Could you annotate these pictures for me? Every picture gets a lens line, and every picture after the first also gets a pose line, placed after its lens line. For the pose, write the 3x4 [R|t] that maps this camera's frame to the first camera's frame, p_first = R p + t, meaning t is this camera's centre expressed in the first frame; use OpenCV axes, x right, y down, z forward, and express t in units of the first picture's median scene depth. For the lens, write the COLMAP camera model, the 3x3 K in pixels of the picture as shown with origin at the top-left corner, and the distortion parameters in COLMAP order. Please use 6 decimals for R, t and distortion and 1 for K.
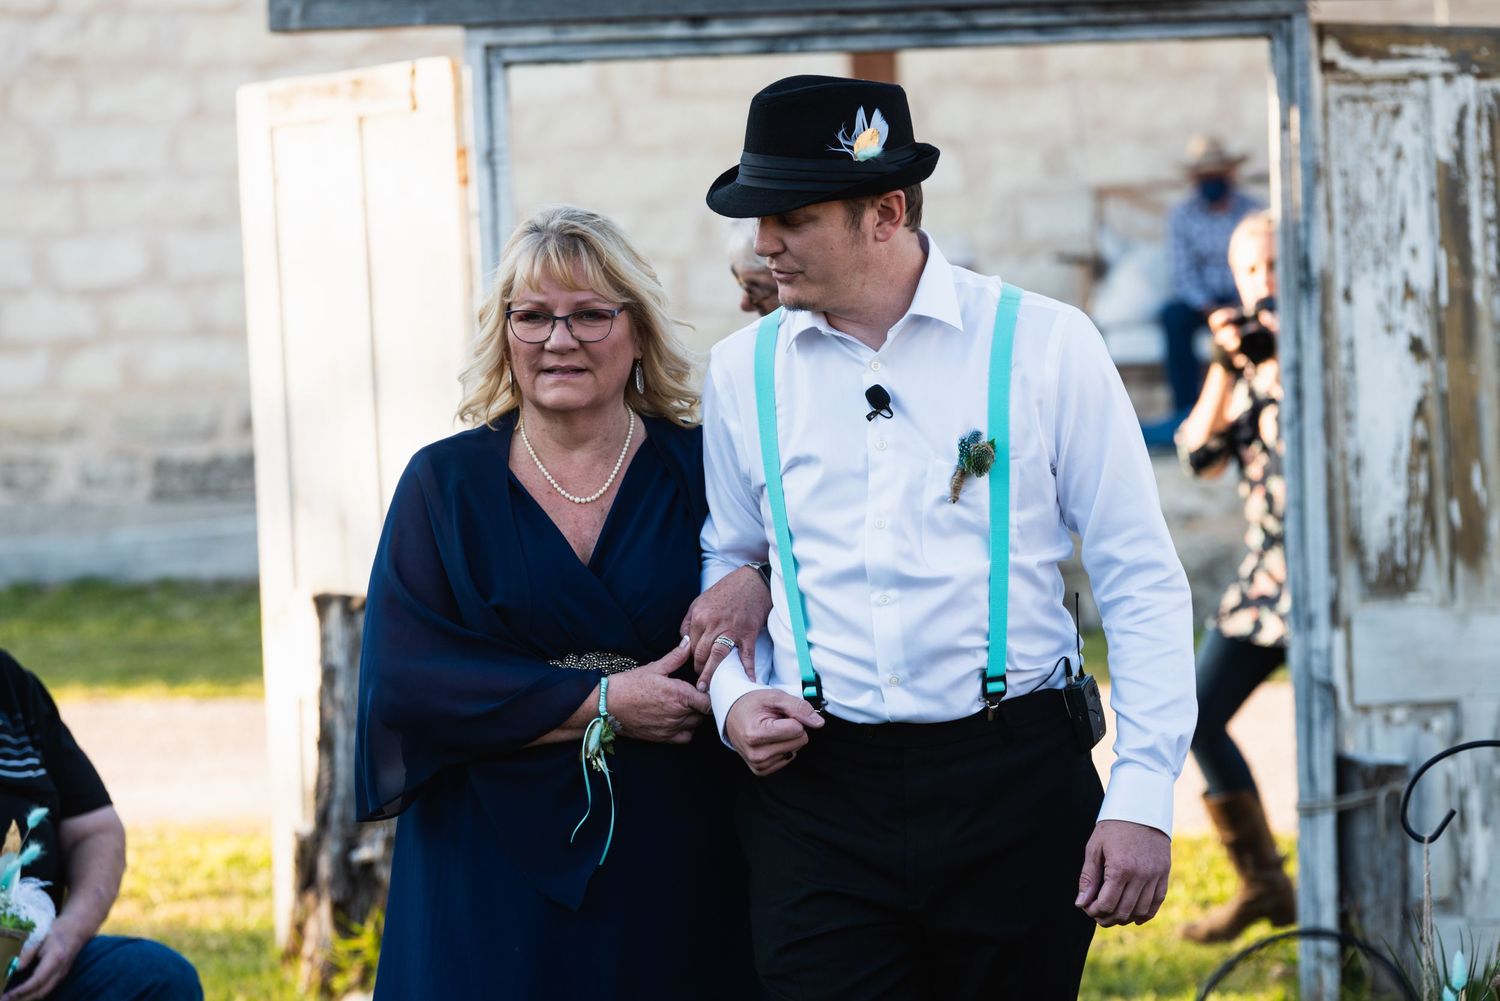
lens RADIAL K [[6665.5, 0, 750.0], [0, 6665.5, 500.5], [0, 0, 1]] dist [-0.046656, -5.420192]
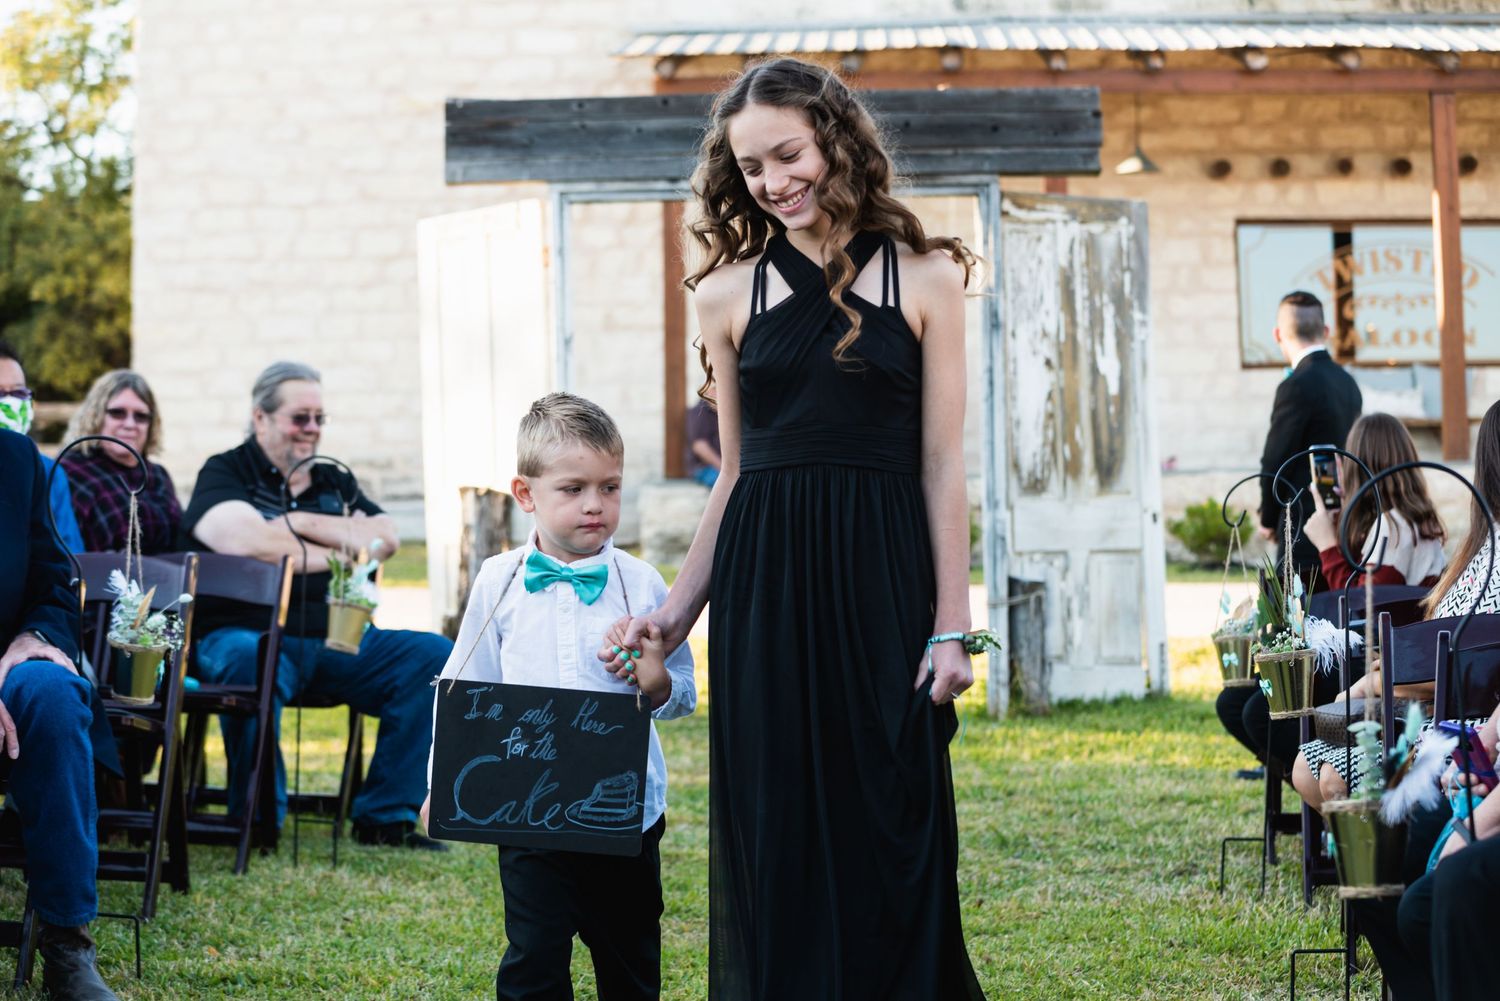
lens RADIAL K [[3156.7, 0, 771.6], [0, 3156.7, 503.5], [0, 0, 1]] dist [-0.579433, 0.742940]
pose [[0.996846, 0.015245, 0.077886, -0.047268], [-0.013732, 0.999707, -0.019930, 0.035765], [-0.078167, 0.018798, 0.996763, 0.117692]]
